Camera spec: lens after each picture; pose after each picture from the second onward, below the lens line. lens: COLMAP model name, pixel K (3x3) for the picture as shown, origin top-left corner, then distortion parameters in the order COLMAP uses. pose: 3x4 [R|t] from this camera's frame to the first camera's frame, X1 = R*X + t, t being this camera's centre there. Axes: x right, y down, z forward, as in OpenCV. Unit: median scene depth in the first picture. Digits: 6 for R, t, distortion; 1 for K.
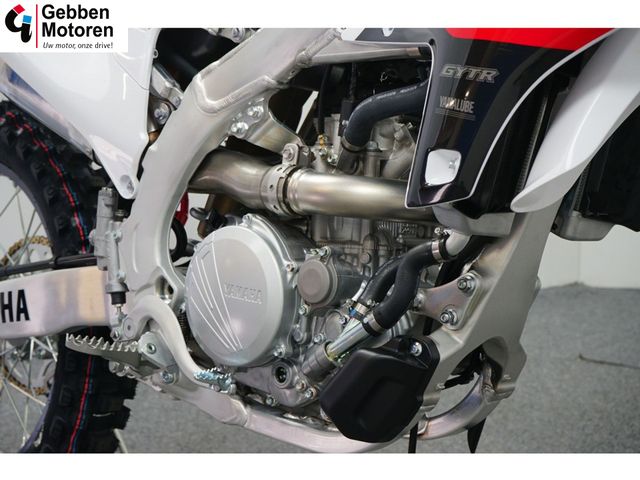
lens RADIAL K [[1077.9, 0, 320.0], [0, 1077.9, 240.0], [0, 0, 1]] dist [0.000772, 0.001052]
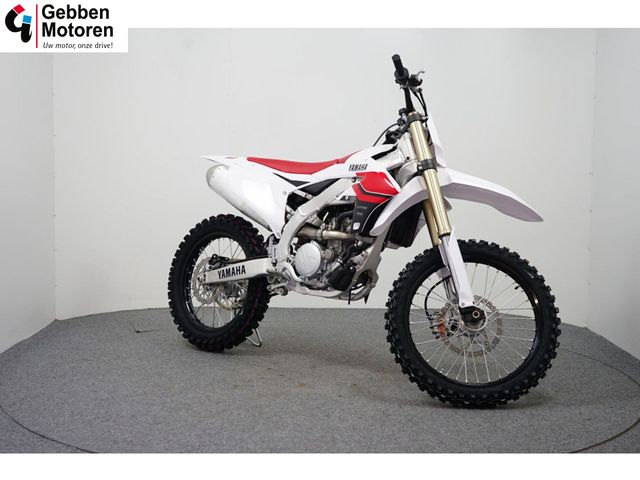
lens RADIAL K [[964.8, 0, 320.0], [0, 964.8, 240.0], [0, 0, 1]] dist [0.006581, 0.012986]
pose [[0.999149, 0.030636, 0.027620, -0.137123], [-0.026694, 0.990720, -0.133273, 0.461650], [-0.031447, 0.132422, 0.990694, -2.640731]]
